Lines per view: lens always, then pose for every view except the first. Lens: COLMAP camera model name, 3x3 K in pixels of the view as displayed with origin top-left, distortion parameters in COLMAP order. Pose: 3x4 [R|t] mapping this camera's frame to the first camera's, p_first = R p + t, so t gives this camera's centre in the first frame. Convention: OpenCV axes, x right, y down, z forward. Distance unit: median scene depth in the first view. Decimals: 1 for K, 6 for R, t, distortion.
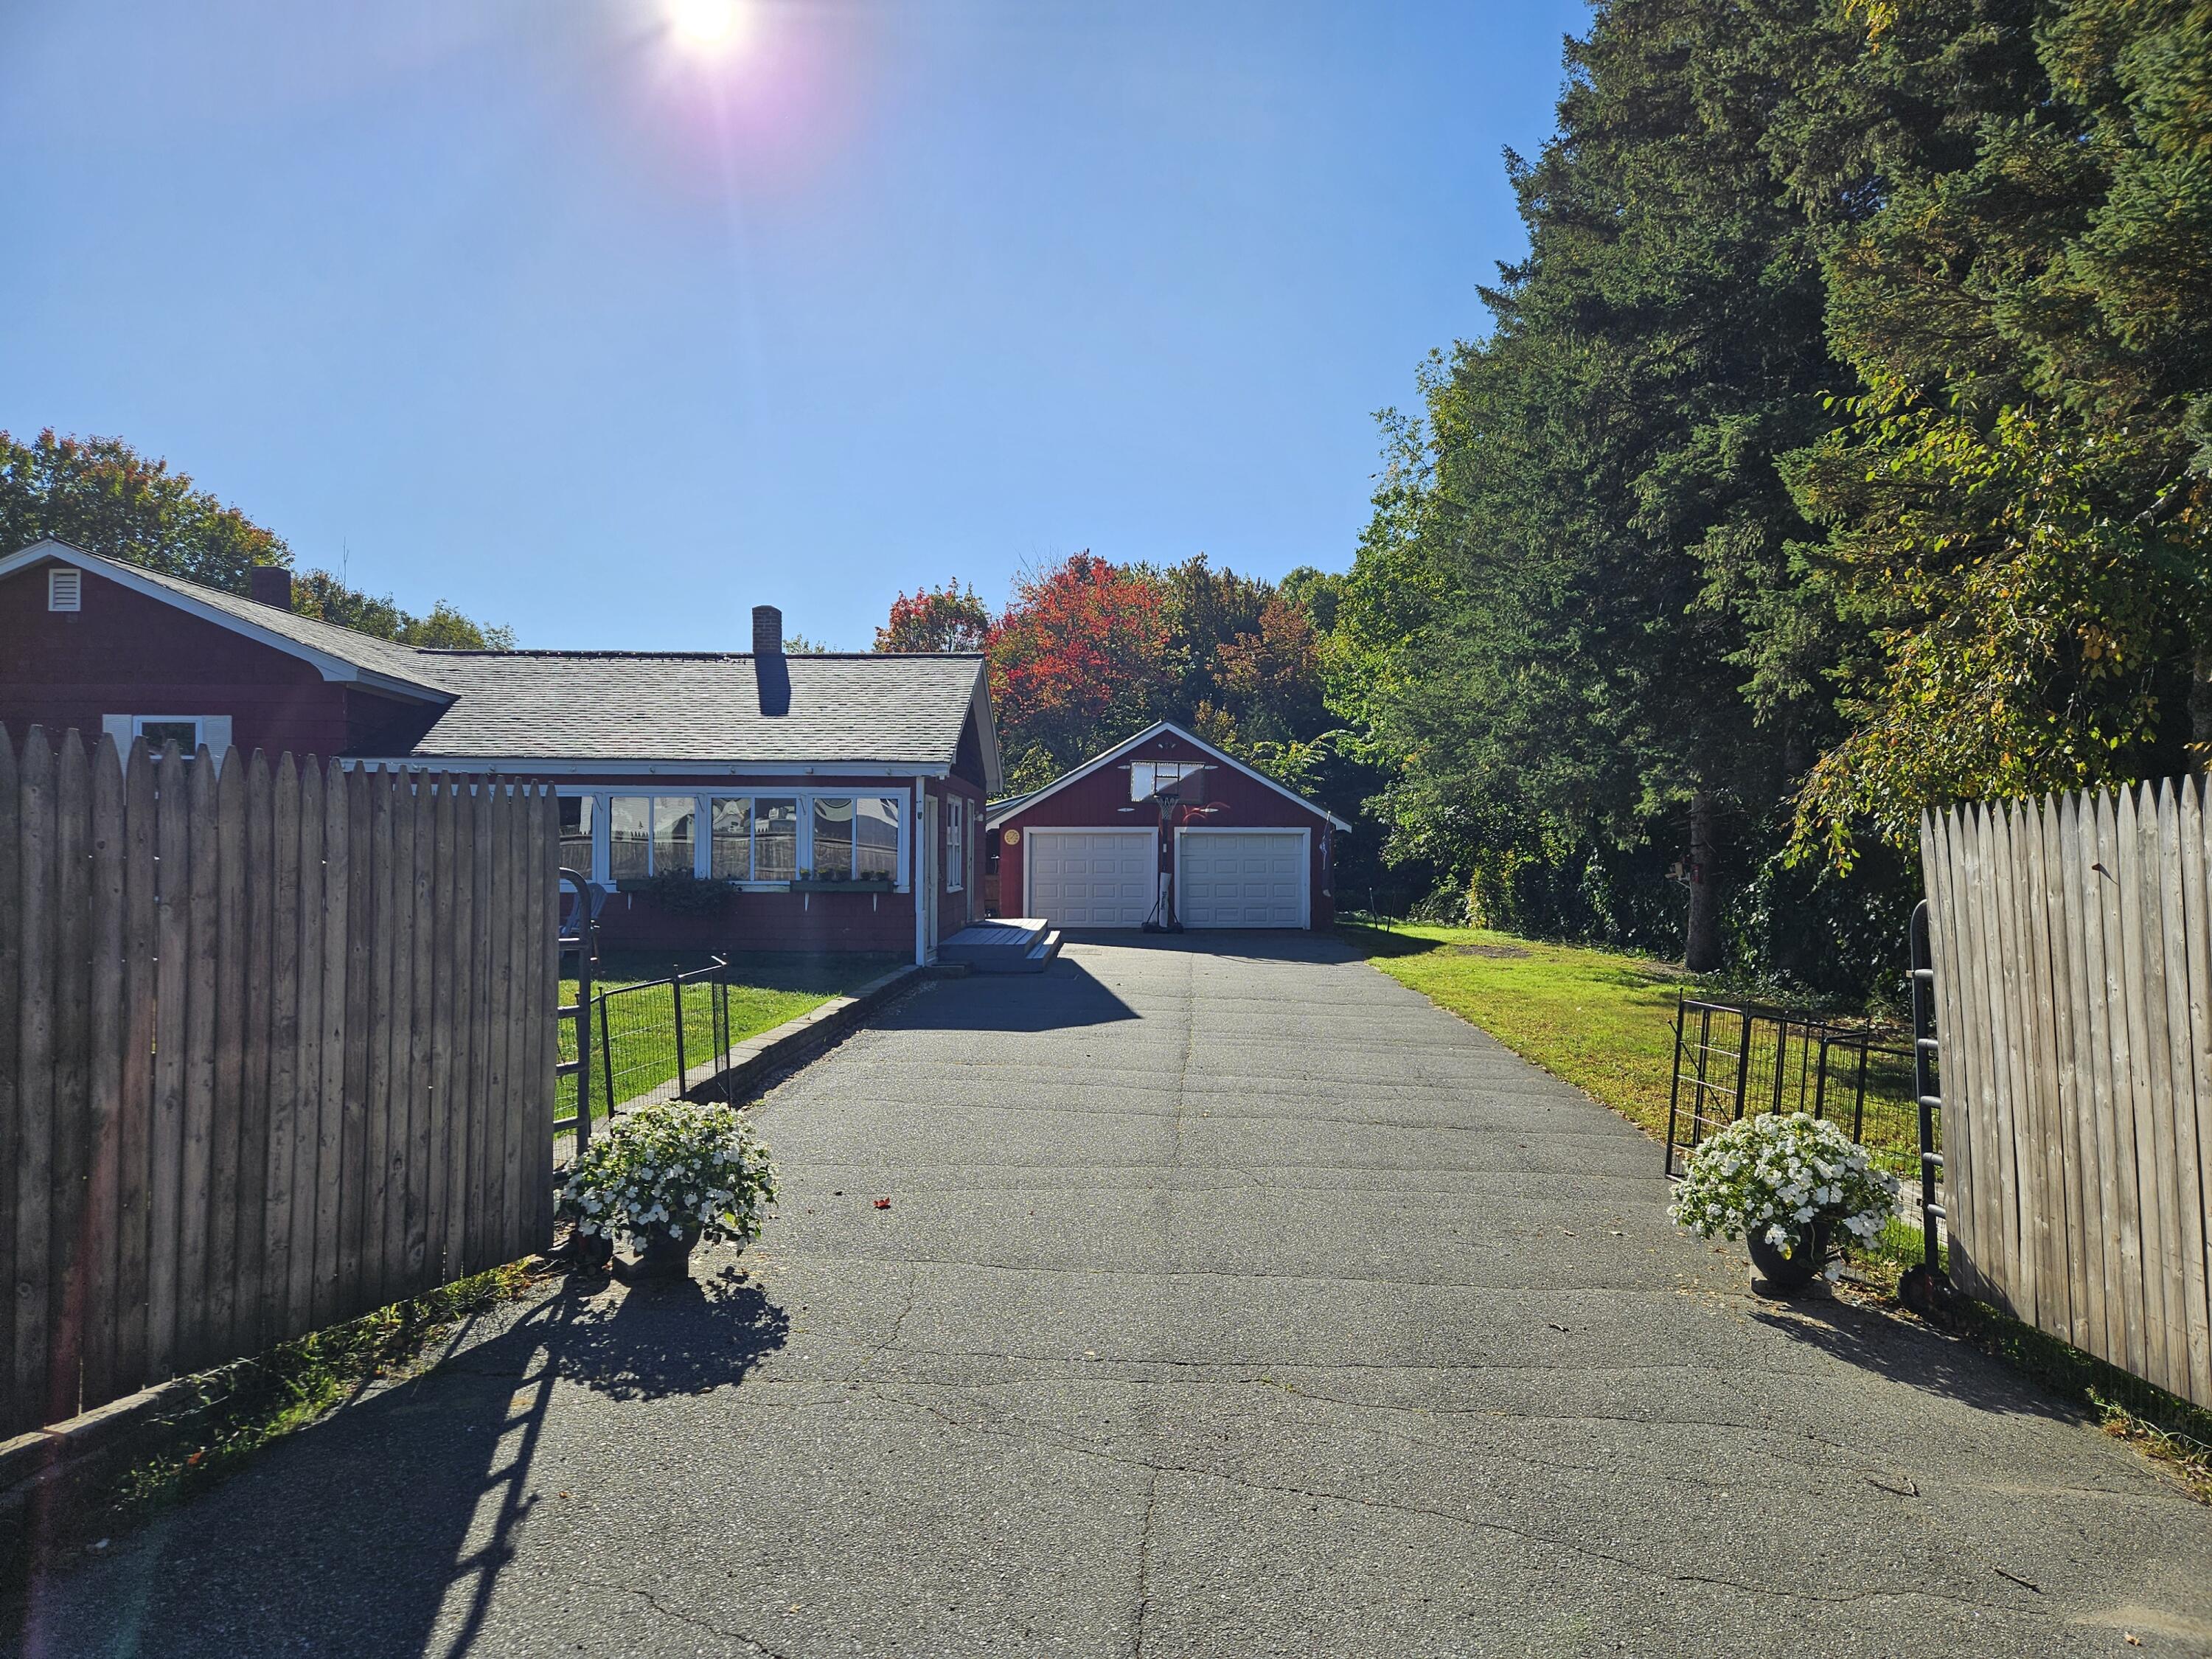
lens RADIAL K [[1417.0, 0, 1112.1], [0, 1417.0, 889.3], [0, 0, 1]] dist [0.055370, -0.066152]
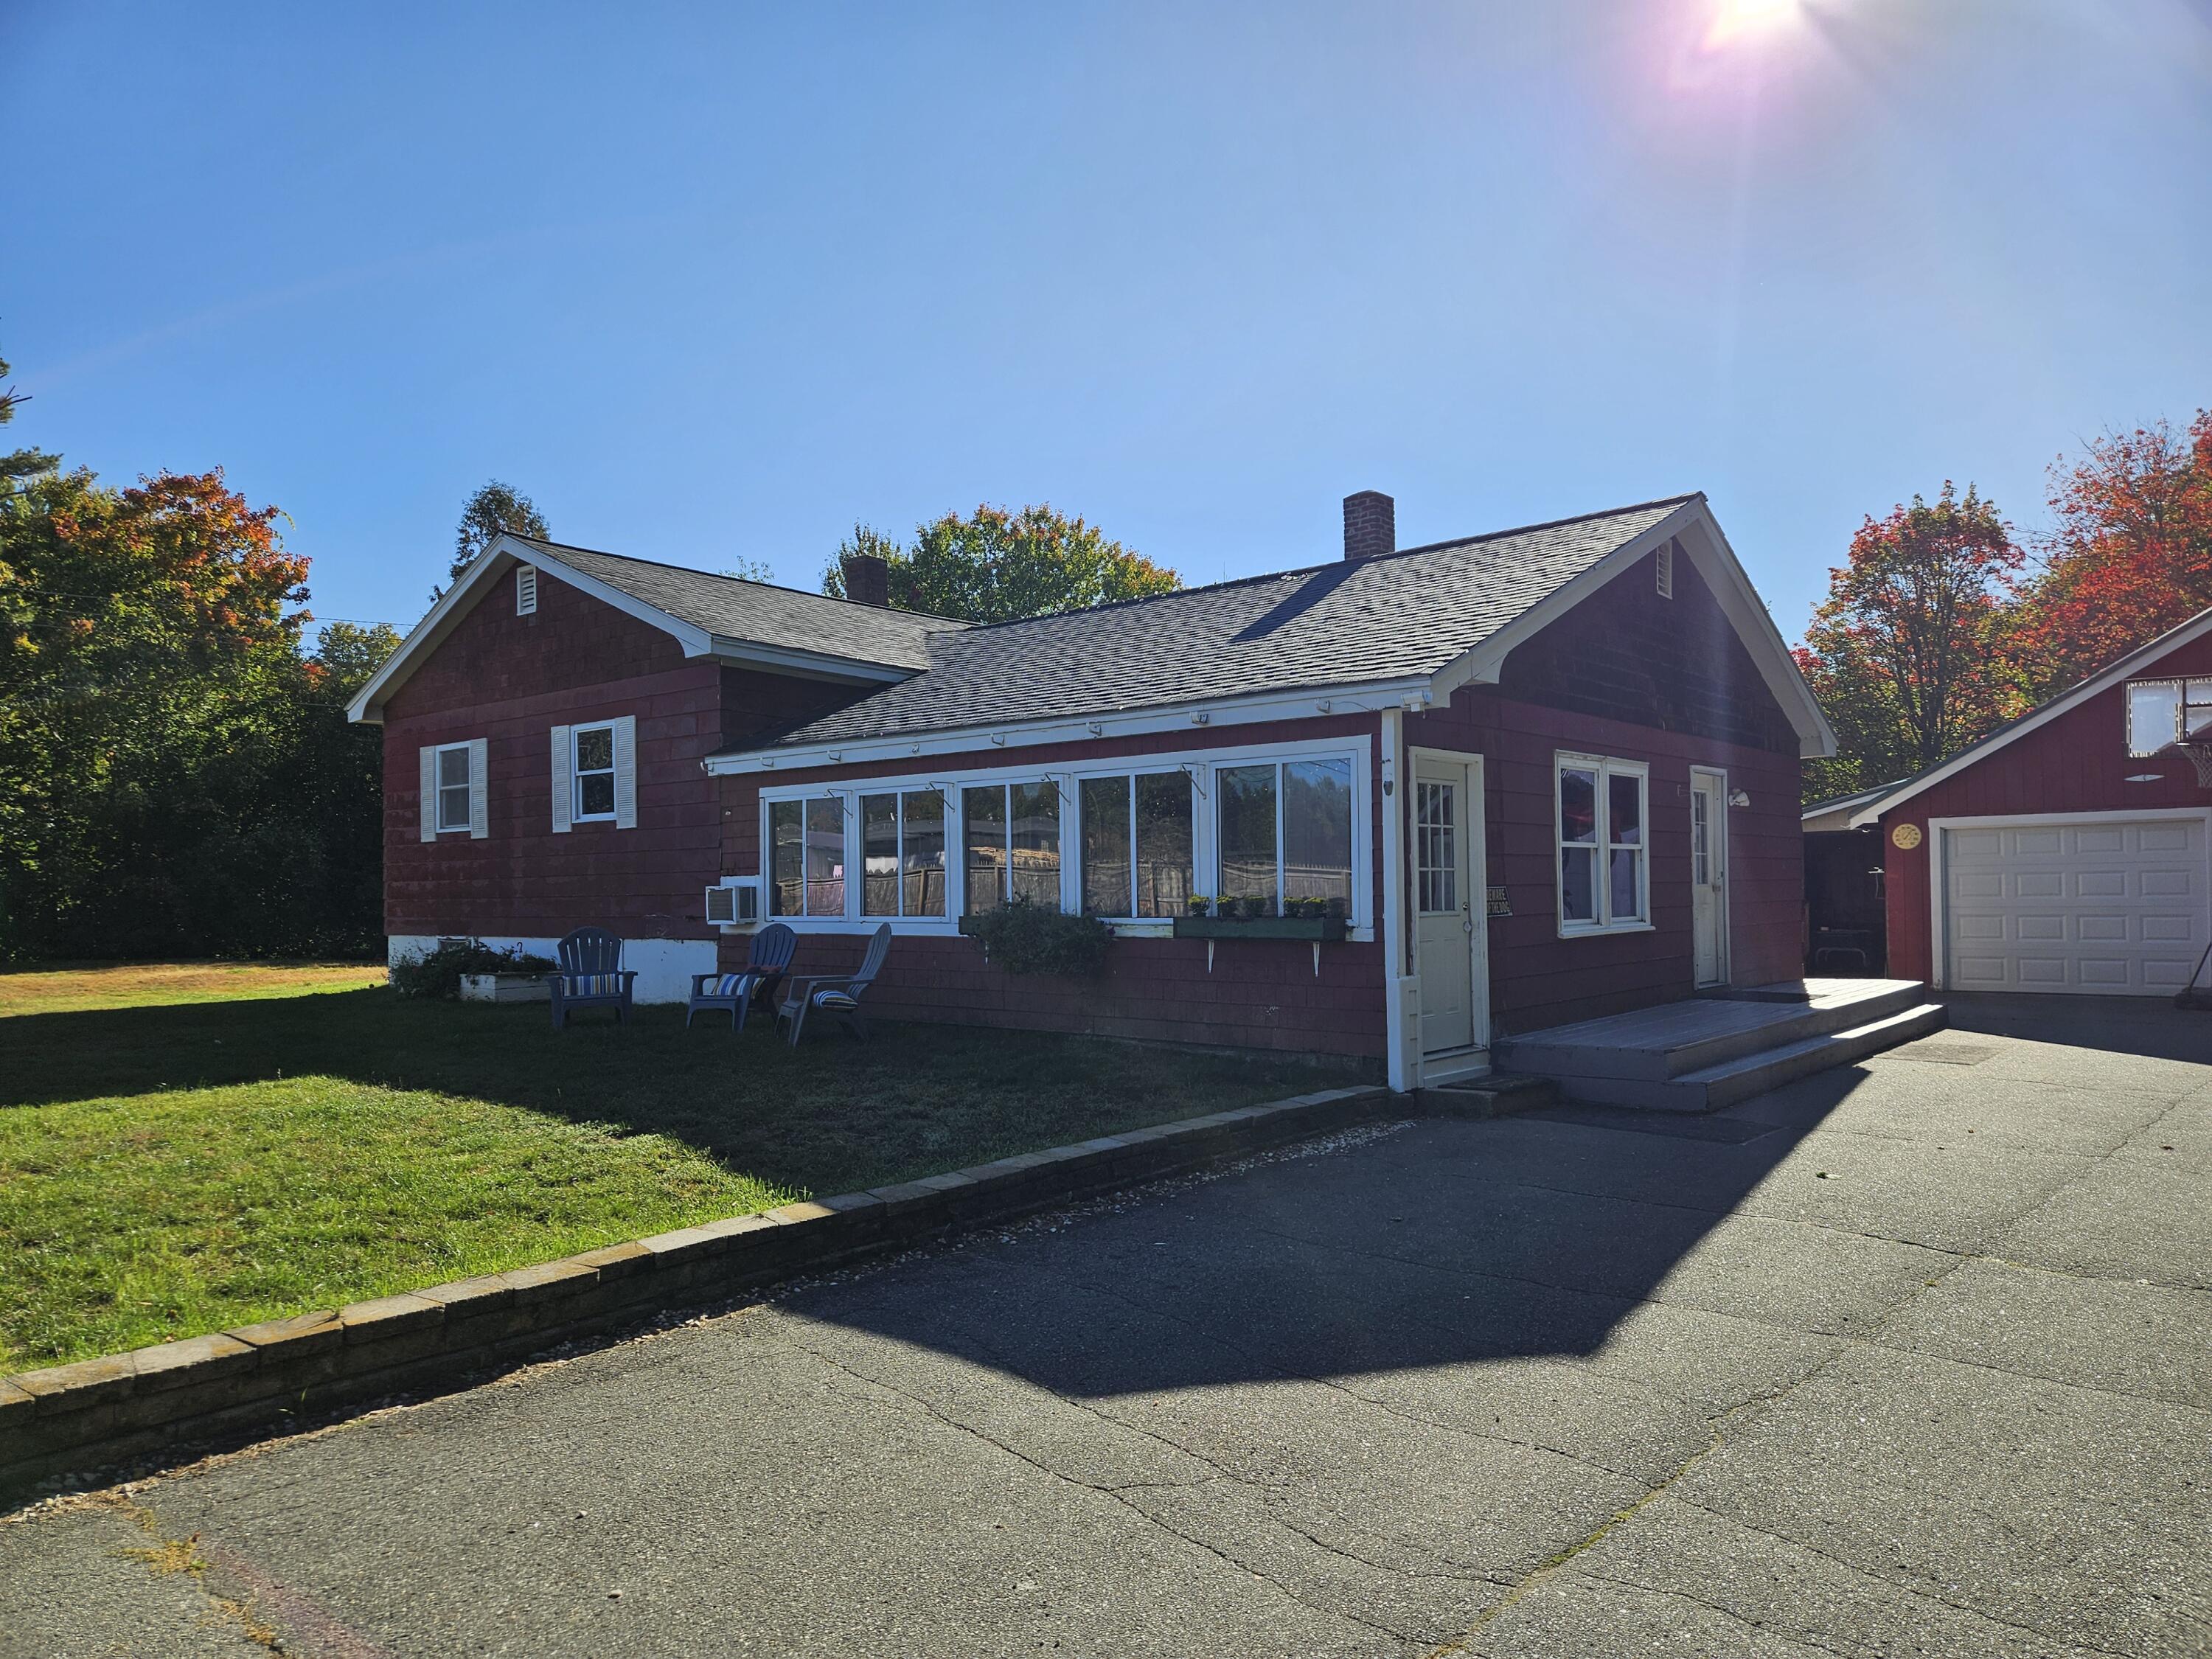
lens RADIAL K [[1417.0, 0, 1112.1], [0, 1417.0, 889.3], [0, 0, 1]] dist [0.055370, -0.066152]
pose [[0.754365, -0.013310, -0.656321, 0.112920], [0.001430, 0.999825, -0.018633, -0.006355], [0.656454, 0.013117, 0.754252, 0.519853]]
